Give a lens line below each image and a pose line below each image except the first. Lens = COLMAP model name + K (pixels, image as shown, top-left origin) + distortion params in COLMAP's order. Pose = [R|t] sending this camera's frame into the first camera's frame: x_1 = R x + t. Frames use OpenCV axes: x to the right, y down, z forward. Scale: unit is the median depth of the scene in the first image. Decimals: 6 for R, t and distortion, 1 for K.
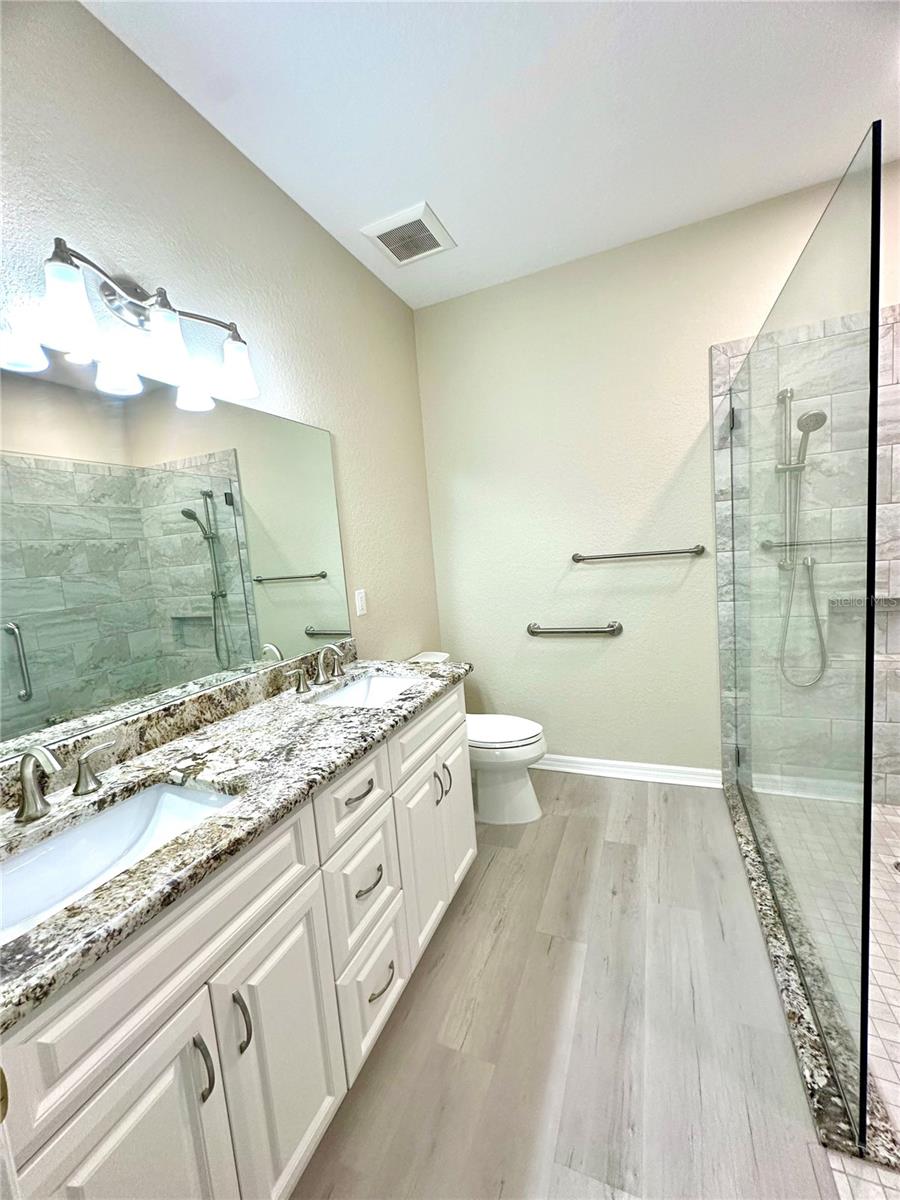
lens RADIAL K [[474.8, 0, 450.0], [0, 474.8, 600.0], [0, 0, 1]] dist [-0.003156, -0.000061]
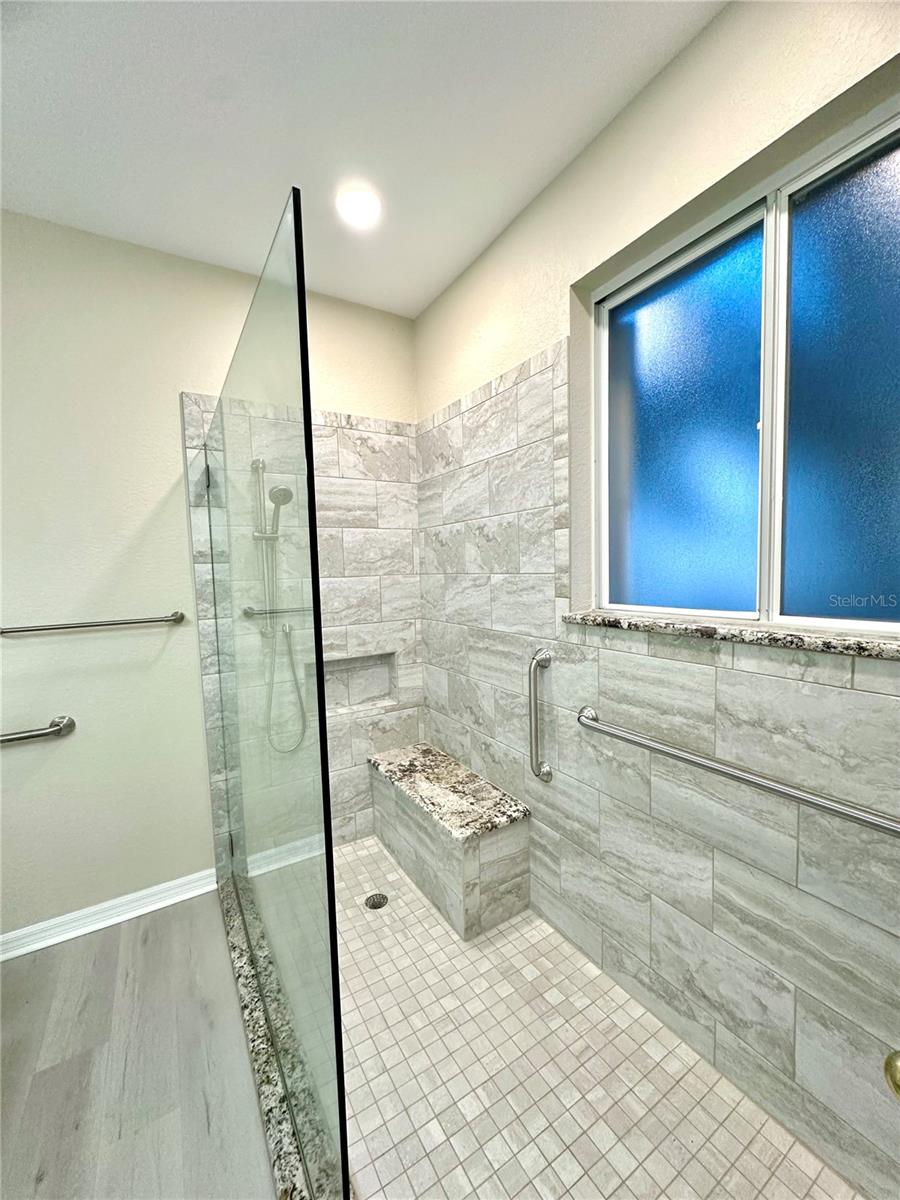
lens RADIAL K [[474.8, 0, 450.0], [0, 474.8, 600.0], [0, 0, 1]] dist [-0.003156, -0.000061]
pose [[0.580657, 0.011039, 0.814073, 0.118112], [0.072479, 0.995237, -0.065193, -0.047686], [-0.810915, 0.096858, 0.577092, 0.106381]]
